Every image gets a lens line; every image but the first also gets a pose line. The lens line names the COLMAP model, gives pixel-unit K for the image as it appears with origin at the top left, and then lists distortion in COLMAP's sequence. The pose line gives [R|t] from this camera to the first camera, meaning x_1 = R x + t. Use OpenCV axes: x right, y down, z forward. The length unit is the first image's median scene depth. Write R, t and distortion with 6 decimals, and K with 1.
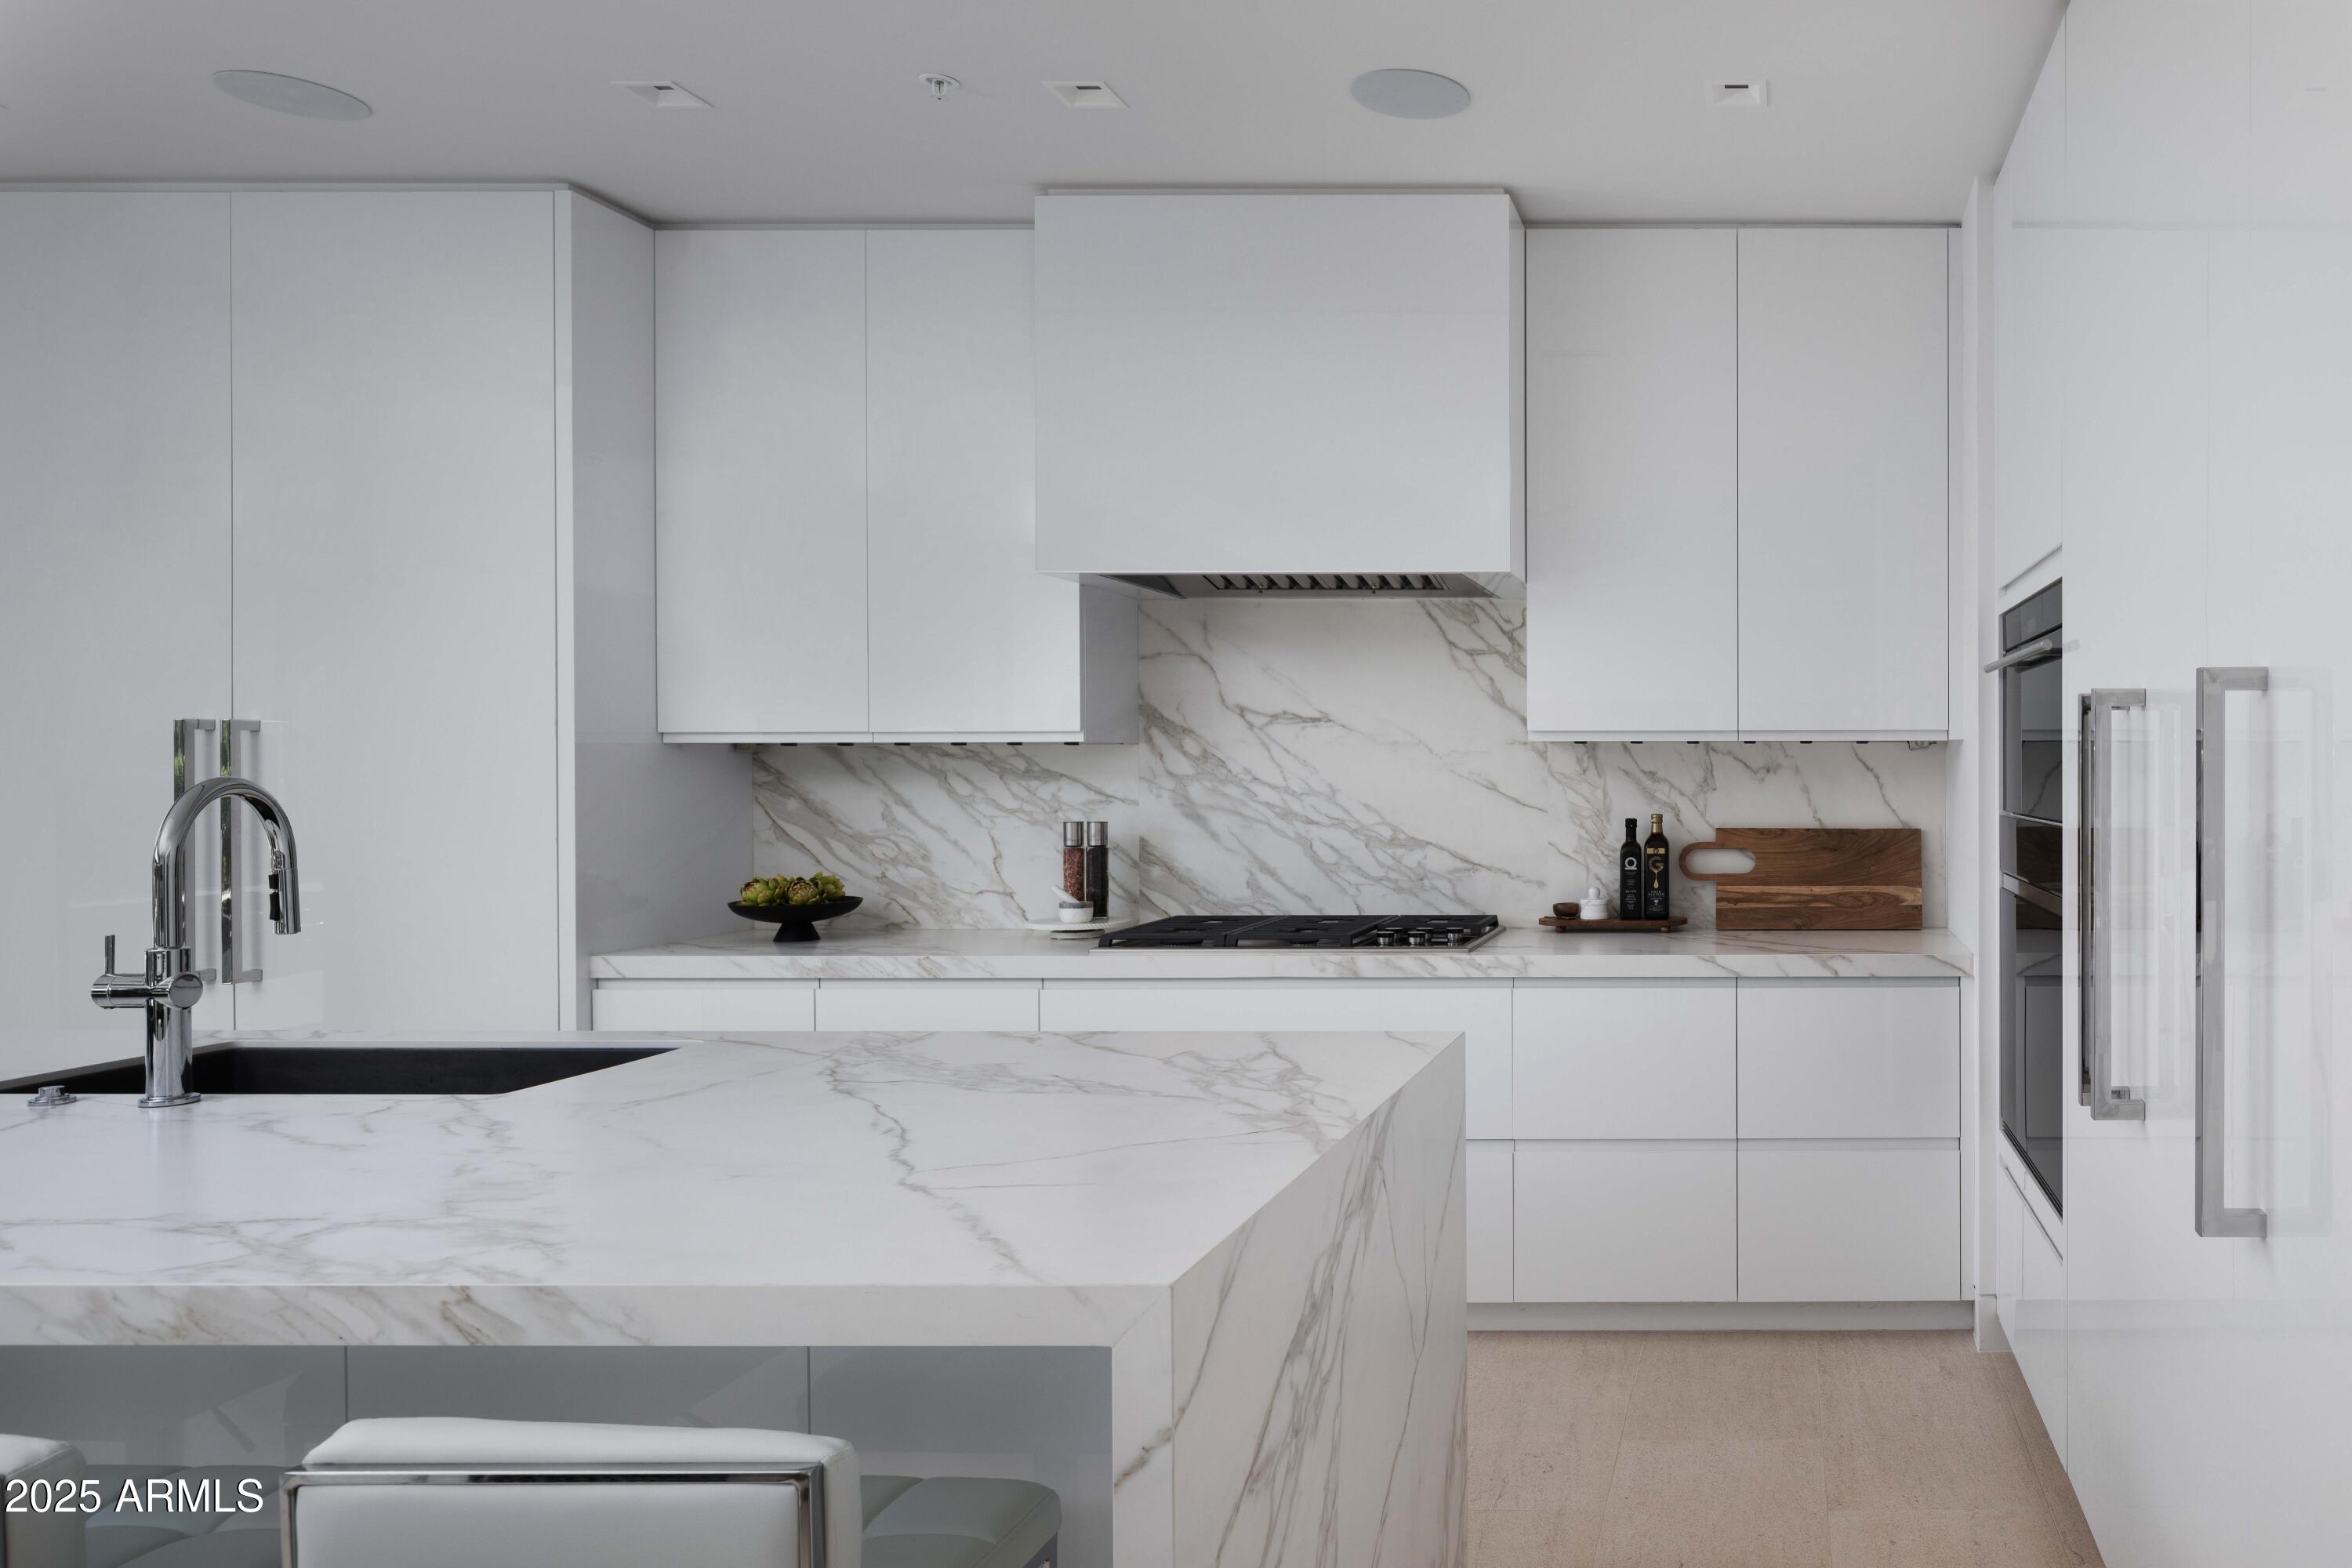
lens RADIAL K [[1607.7, 0, 1770.2], [0, 1607.7, 776.7], [0, 0, 1]] dist [-0.007133, -0.000005]
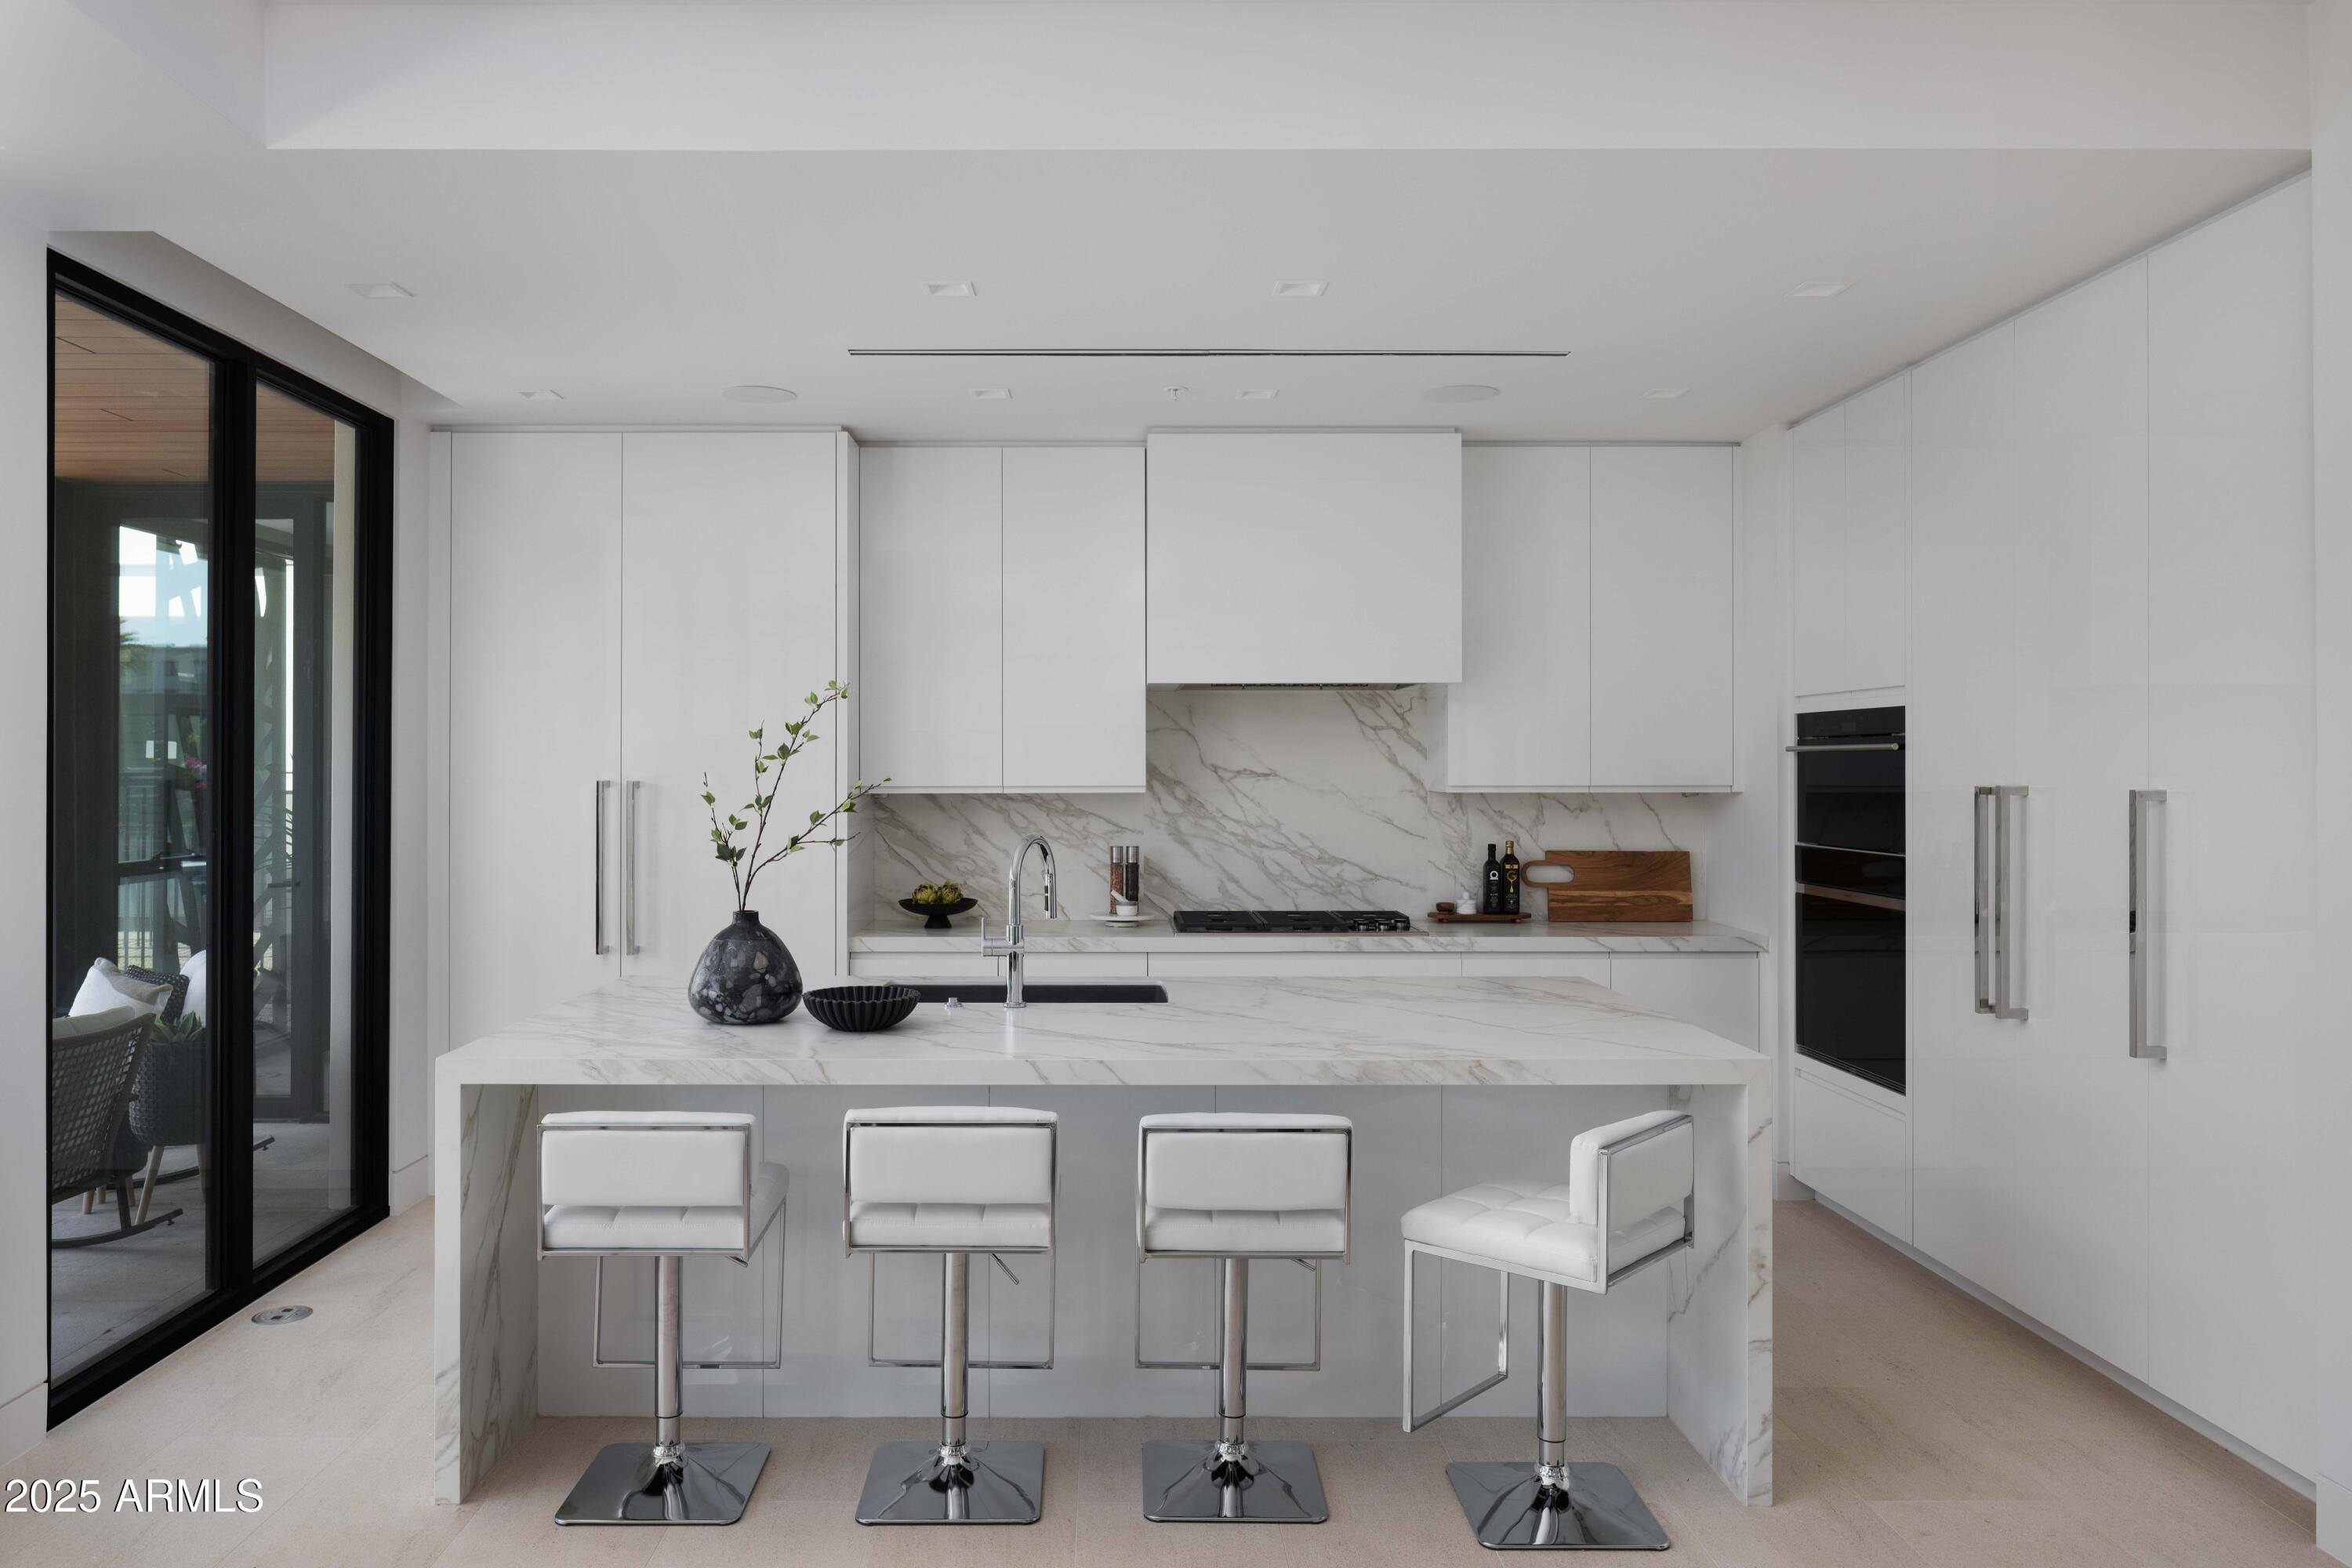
lens RADIAL K [[1623.0, 0, 1093.3], [0, 1623.0, 758.1], [0, 0, 1]] dist [-0.005971, -0.005495]
pose [[0.999987, 0.001016, -0.005090, -0.430966], [-0.001076, 0.999930, -0.011777, -0.033097], [0.005078, 0.011782, 0.999918, -0.451794]]
